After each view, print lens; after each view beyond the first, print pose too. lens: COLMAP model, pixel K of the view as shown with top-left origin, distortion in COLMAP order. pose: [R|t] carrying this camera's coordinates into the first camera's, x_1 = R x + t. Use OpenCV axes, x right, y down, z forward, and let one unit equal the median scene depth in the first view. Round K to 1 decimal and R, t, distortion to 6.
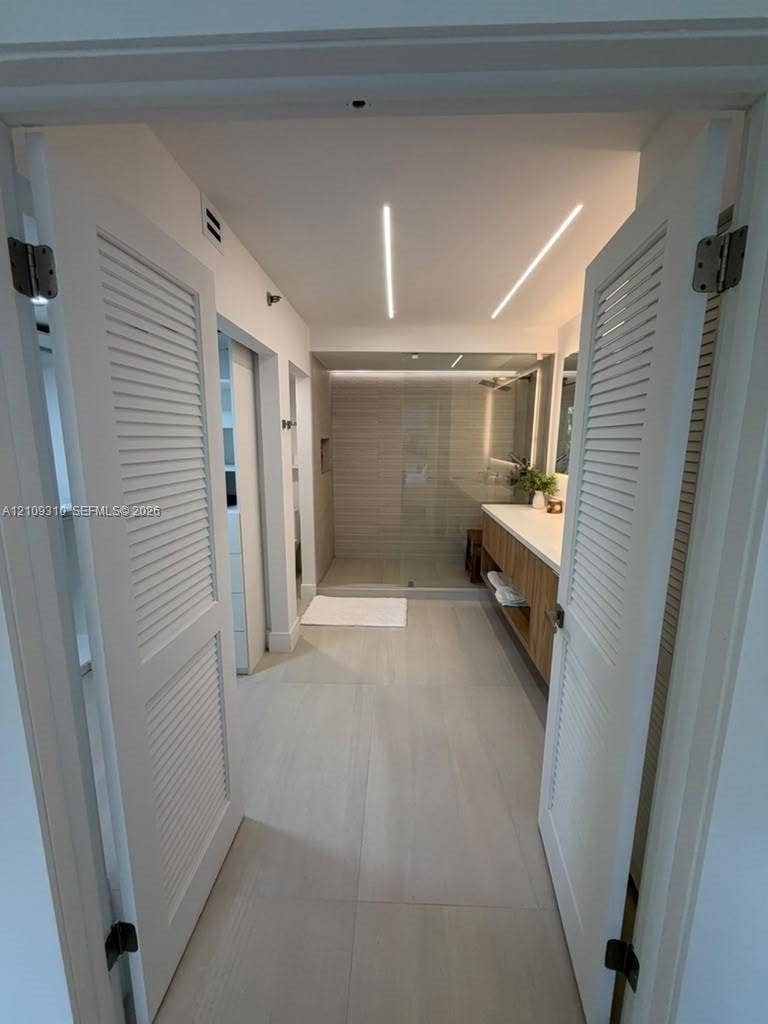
lens RADIAL K [[407.5, 0, 384.0], [0, 407.5, 512.0], [0, 0, 1]] dist [-0.000613, -0.000079]
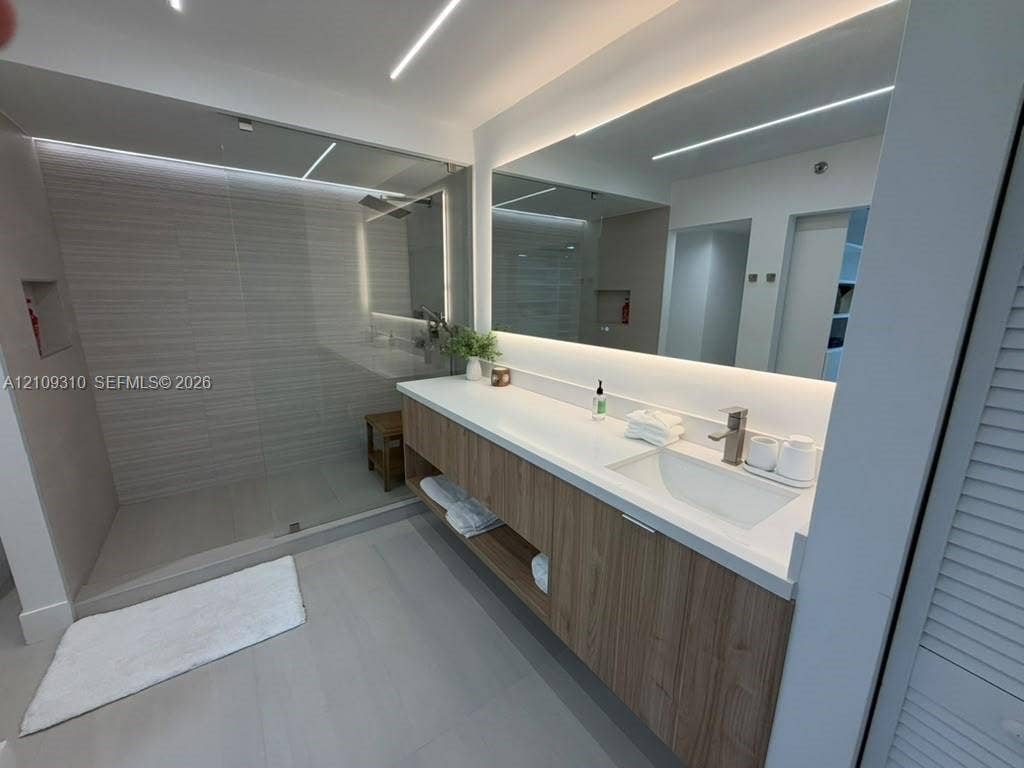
lens RADIAL K [[407.5, 0, 508.9], [0, 407.5, 386.1], [0, 0, 1]] dist [-0.000613, -0.000079]
pose [[0.795300, -0.133996, 0.591222, -0.010703], [0.103086, 0.990954, 0.085923, -0.050881], [-0.597387, -0.007388, 0.801919, 0.340080]]
